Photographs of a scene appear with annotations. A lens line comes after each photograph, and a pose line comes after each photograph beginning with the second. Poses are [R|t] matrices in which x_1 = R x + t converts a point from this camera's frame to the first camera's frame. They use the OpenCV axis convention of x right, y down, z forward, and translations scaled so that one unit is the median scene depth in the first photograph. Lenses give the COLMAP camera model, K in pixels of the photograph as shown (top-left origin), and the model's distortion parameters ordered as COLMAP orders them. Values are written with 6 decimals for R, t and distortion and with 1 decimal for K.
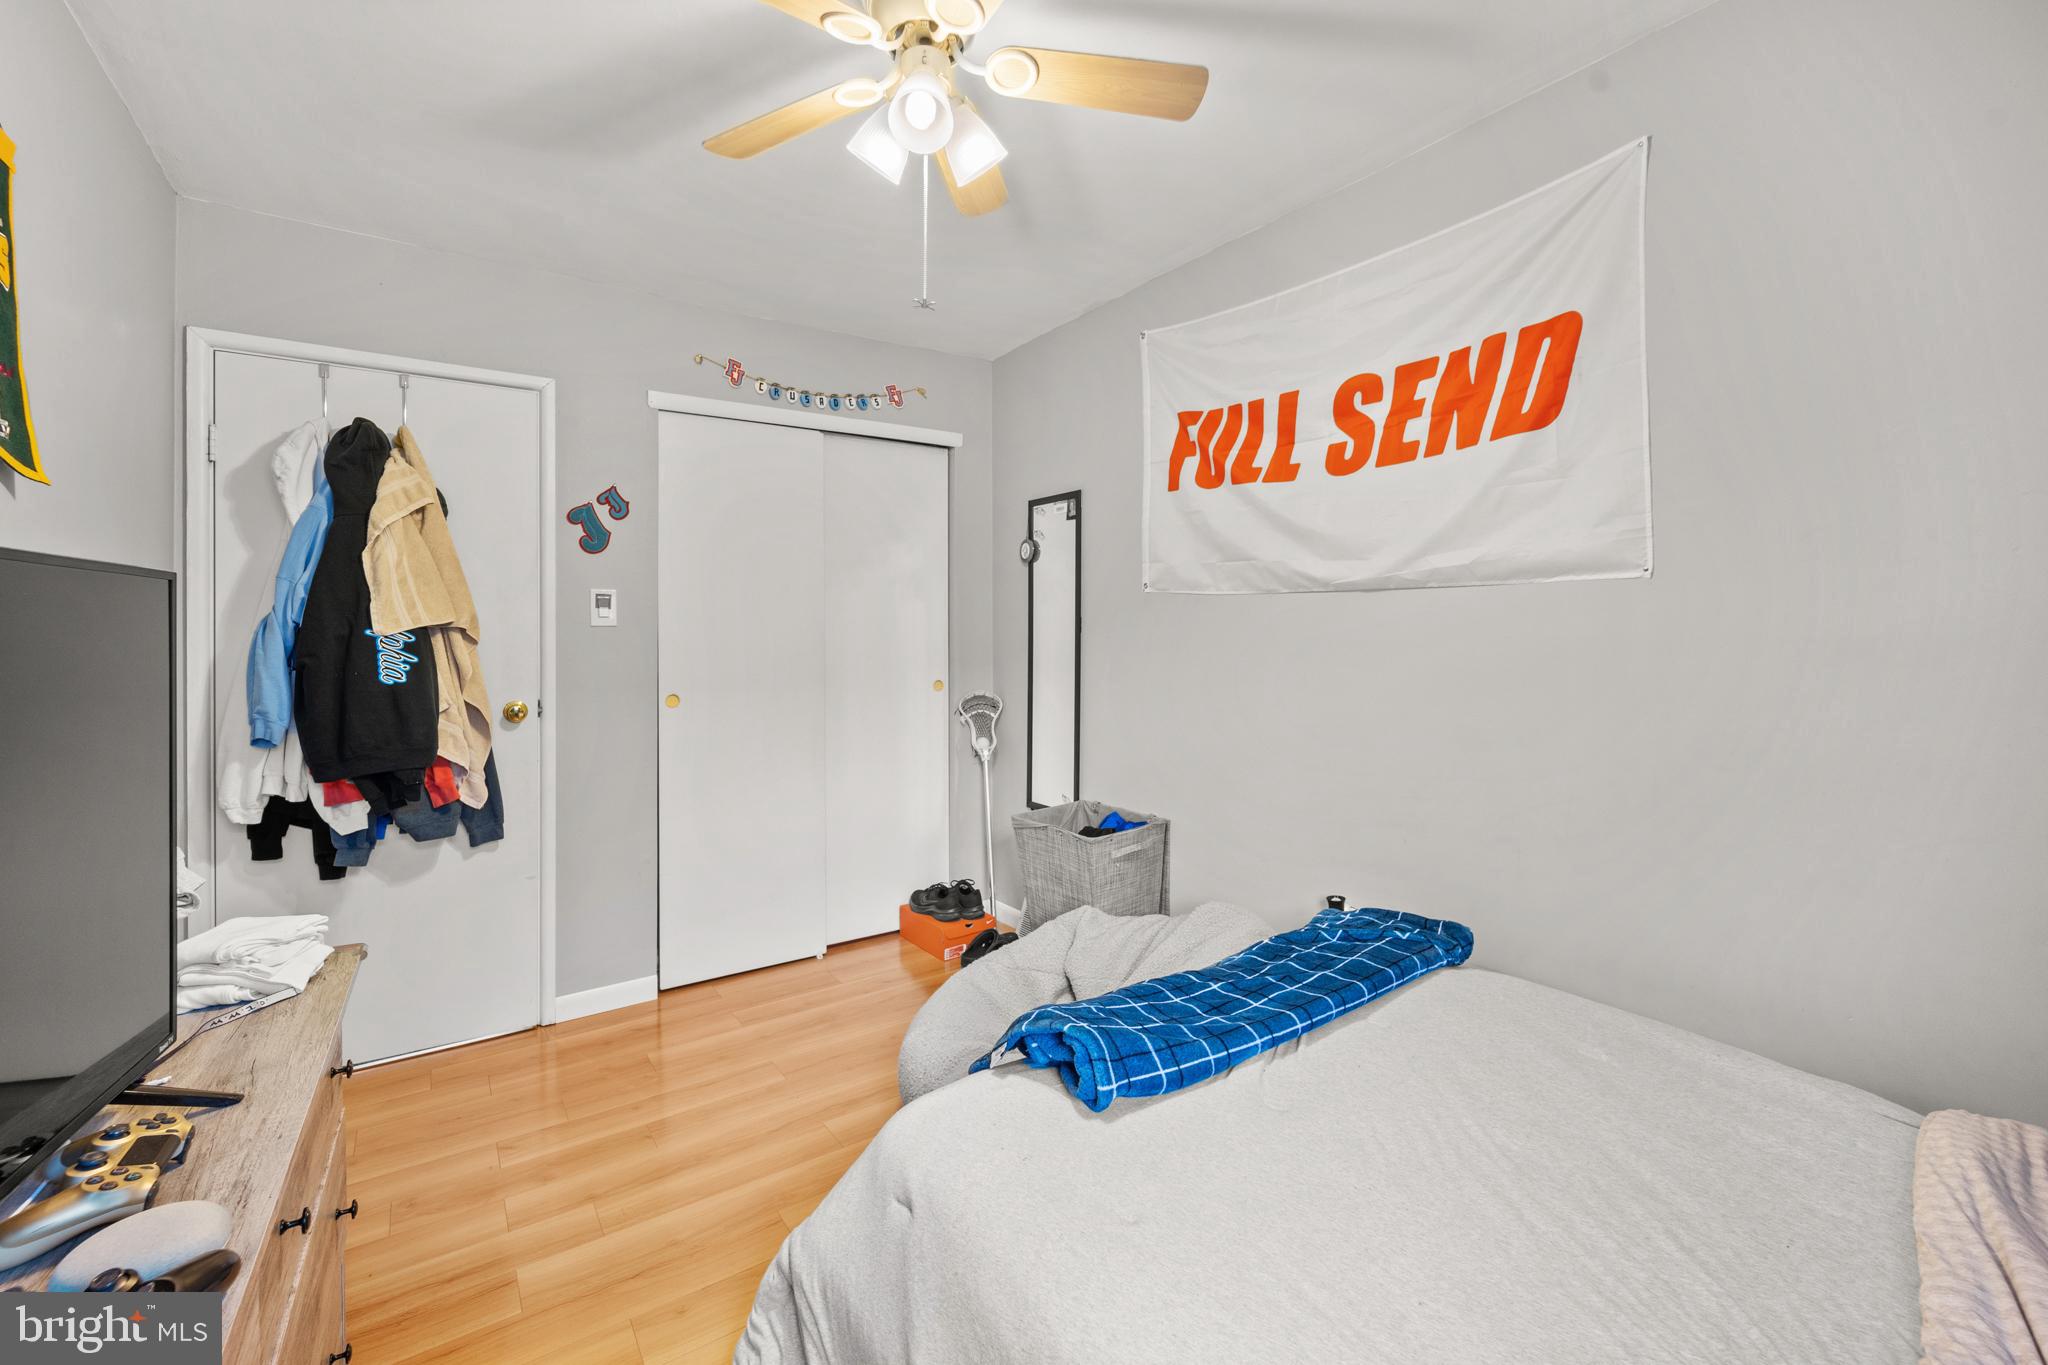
lens RADIAL K [[836.0, 0, 1020.2], [0, 836.0, 638.3], [0, 0, 1]] dist [0.000596, -0.000013]
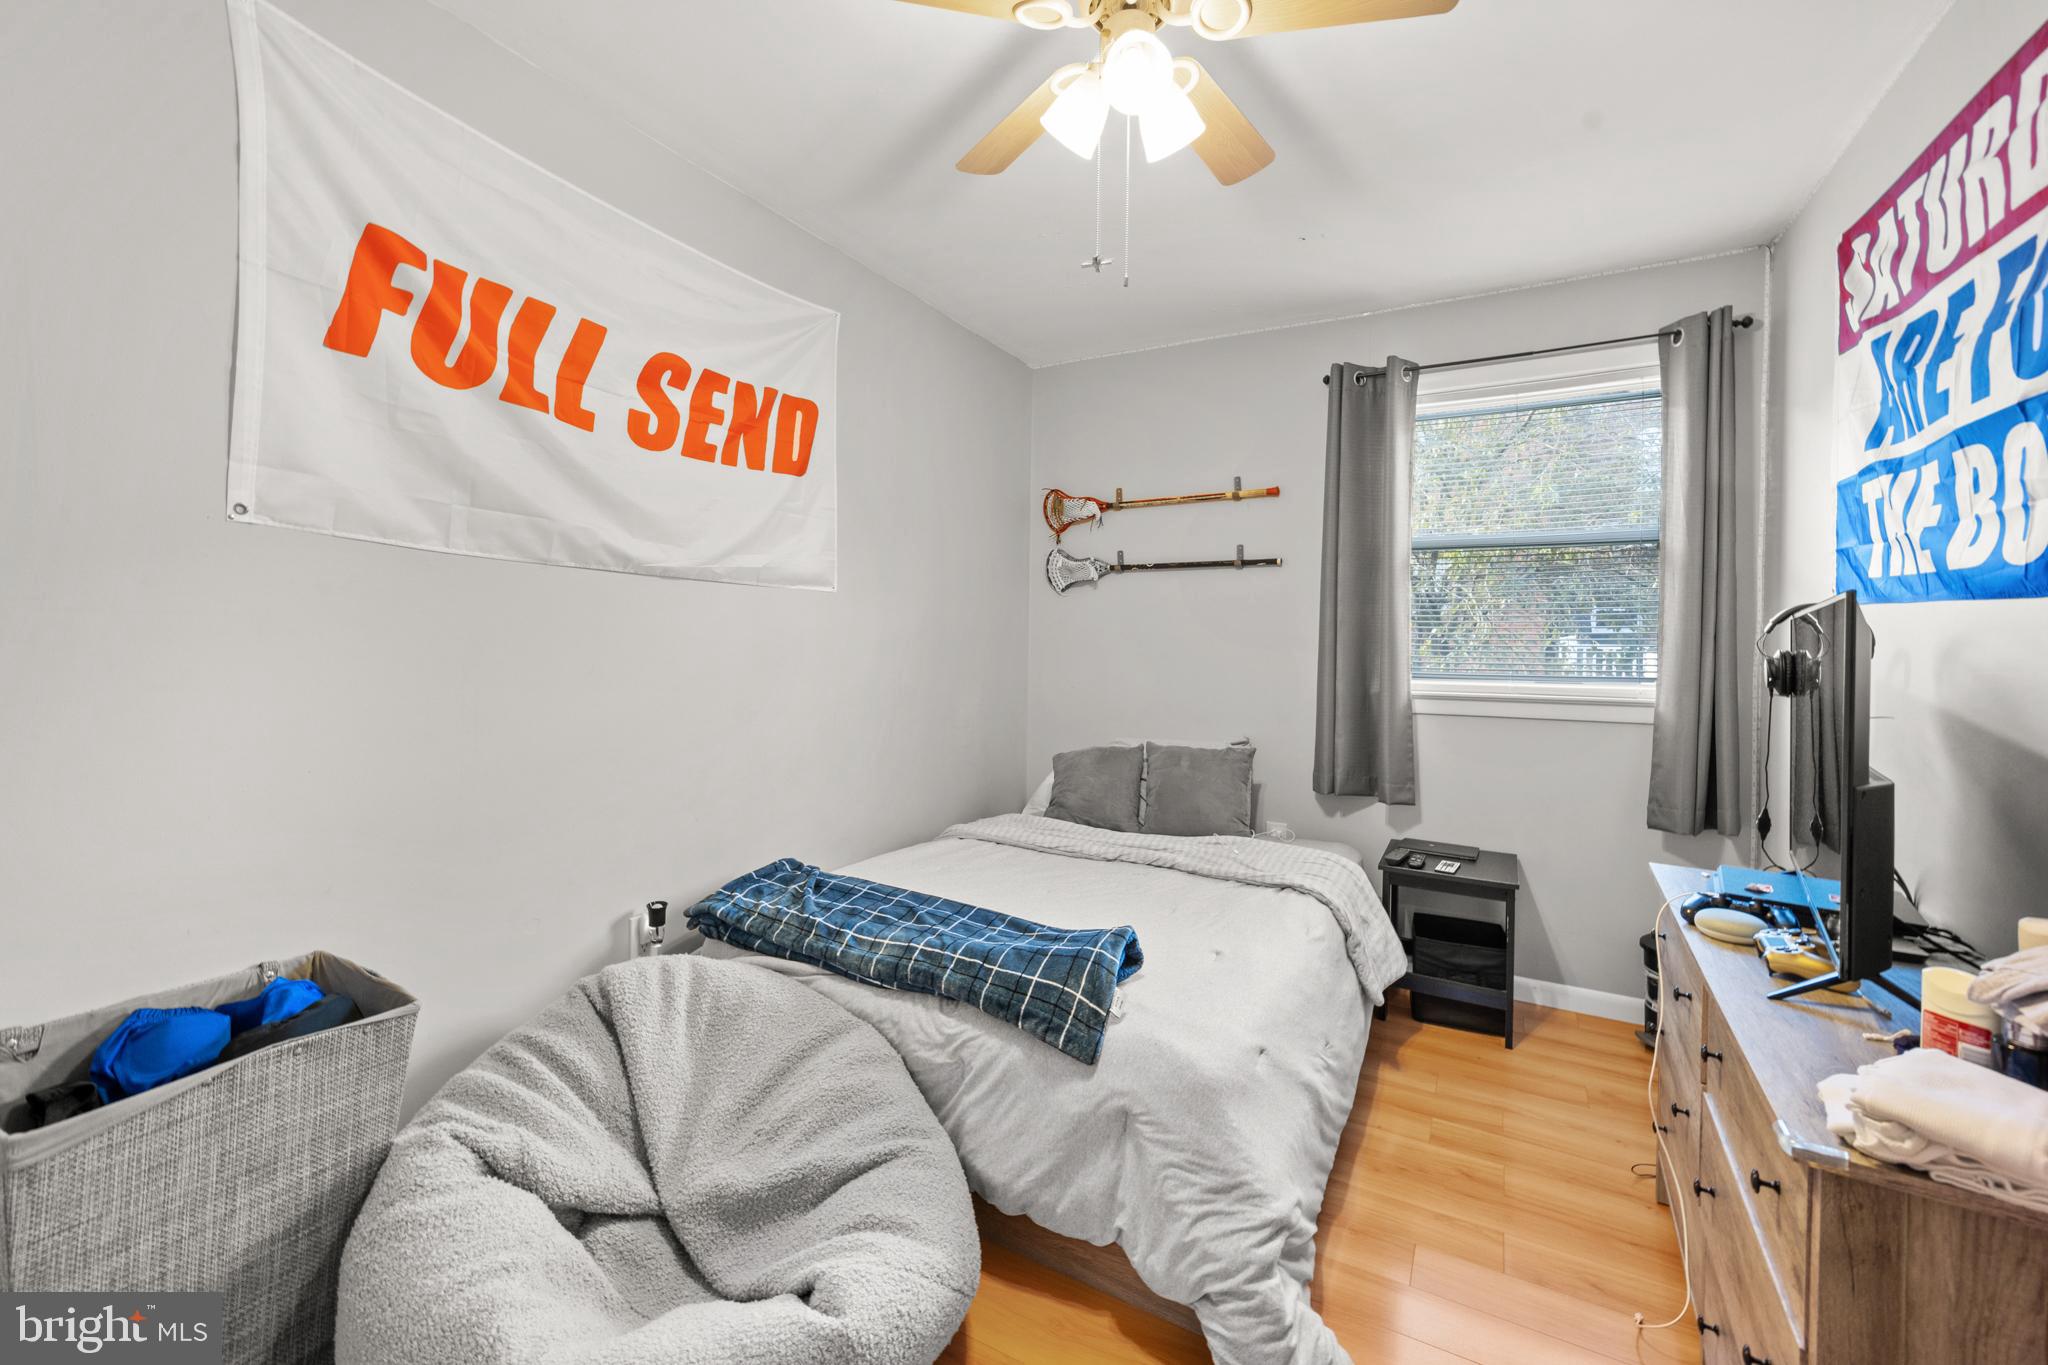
lens RADIAL K [[836.0, 0, 1020.2], [0, 836.0, 638.3], [0, 0, 1]] dist [0.000596, -0.000013]
pose [[-0.410027, 0.005906, 0.912054, -0.633409], [-0.010026, 0.999889, -0.010982, 0.019308], [-0.912018, -0.013647, -0.409923, 1.019612]]
